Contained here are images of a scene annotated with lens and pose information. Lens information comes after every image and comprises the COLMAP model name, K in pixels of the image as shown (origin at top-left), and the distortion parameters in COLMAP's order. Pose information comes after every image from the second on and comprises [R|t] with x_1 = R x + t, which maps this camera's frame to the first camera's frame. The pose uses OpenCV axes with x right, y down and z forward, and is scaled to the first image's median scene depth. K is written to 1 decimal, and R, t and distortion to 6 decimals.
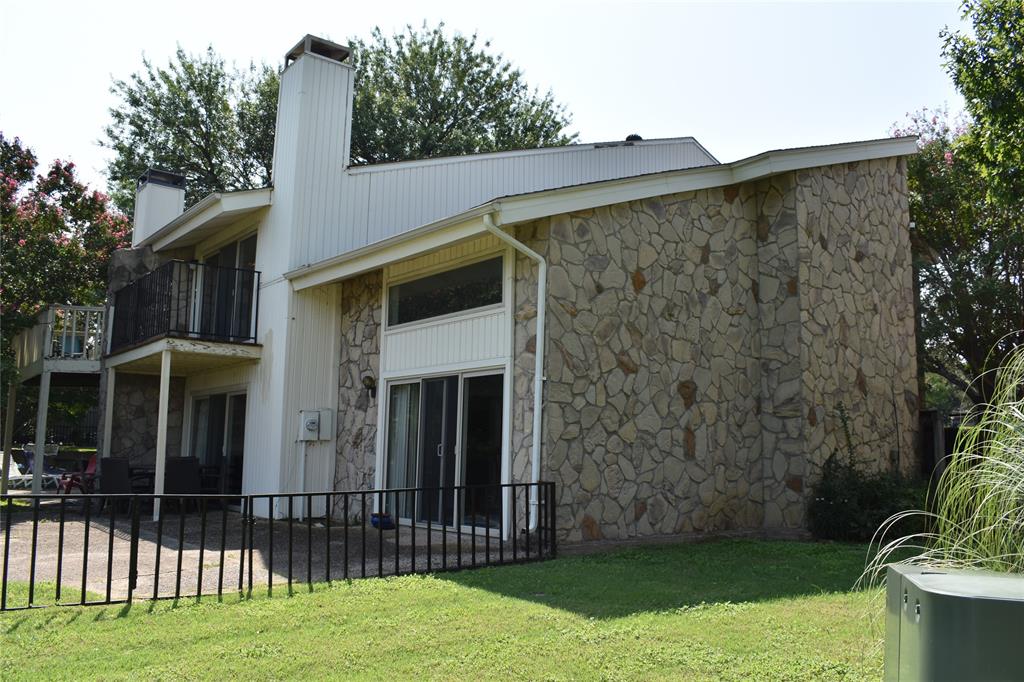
lens RADIAL K [[823.4, 0, 512.0], [0, 823.4, 341.0], [0, 0, 1]] dist [-0.060833, -0.002237]
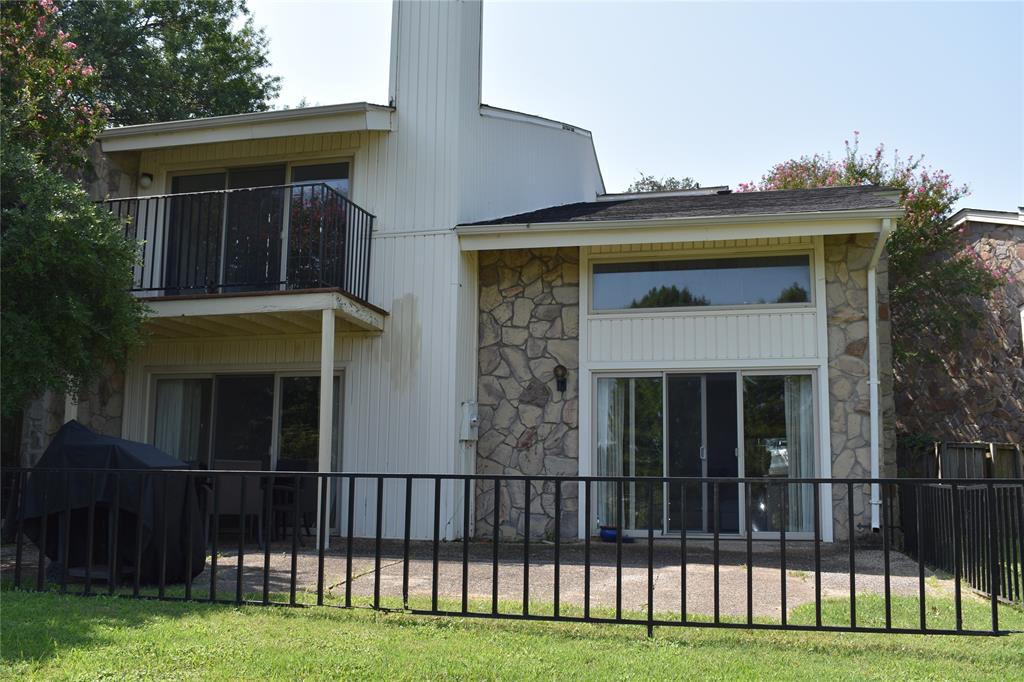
lens RADIAL K [[986.8, 0, 512.0], [0, 986.8, 341.0], [0, 0, 1]] dist [-0.017556, -0.005460]
pose [[0.799796, 0.083724, 0.594405, -0.819641], [-0.081695, 0.996194, -0.030393, 0.052948], [-0.594687, -0.024252, 0.803592, 0.216654]]
